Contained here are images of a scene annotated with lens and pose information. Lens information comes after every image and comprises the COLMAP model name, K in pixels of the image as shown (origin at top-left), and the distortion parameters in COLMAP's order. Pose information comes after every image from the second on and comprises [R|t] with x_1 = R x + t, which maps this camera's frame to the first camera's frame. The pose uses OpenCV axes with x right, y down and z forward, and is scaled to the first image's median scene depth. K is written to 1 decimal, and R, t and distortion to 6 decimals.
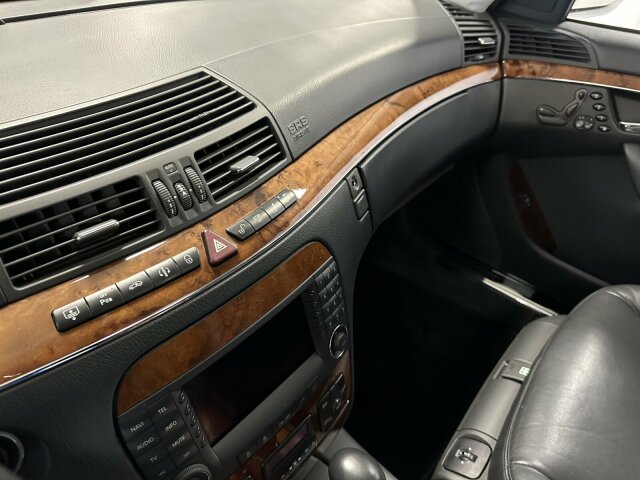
lens RADIAL K [[492.4, 0, 320.0], [0, 492.4, 240.0], [0, 0, 1]] dist [0.006386, -0.041472]
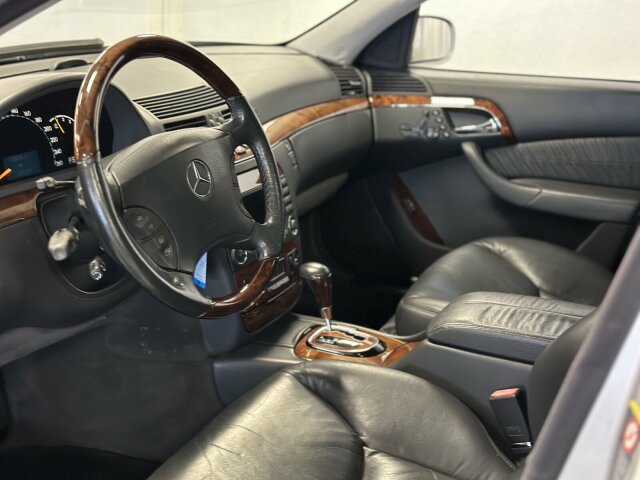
lens RADIAL K [[889.4, 0, 338.9], [0, 889.4, 240.3], [0, 0, 1]] dist [0.117410, 0.001718]
pose [[0.968161, -0.090714, 0.233315, -0.340791], [0.157487, 0.945197, -0.286009, 0.741214], [-0.194584, 0.313647, 0.929388, -1.218342]]
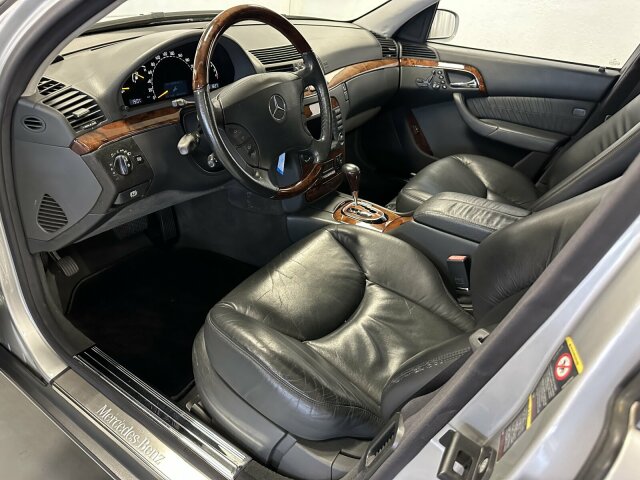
lens RADIAL K [[448.4, 0, 319.6], [0, 448.4, 234.4], [0, 0, 1]] dist [0.102242, -0.185170]
pose [[0.993896, -0.026905, 0.106988, -0.242319], [0.036378, 0.995491, -0.087599, 0.620327], [-0.104148, 0.090956, 0.990394, -0.971151]]
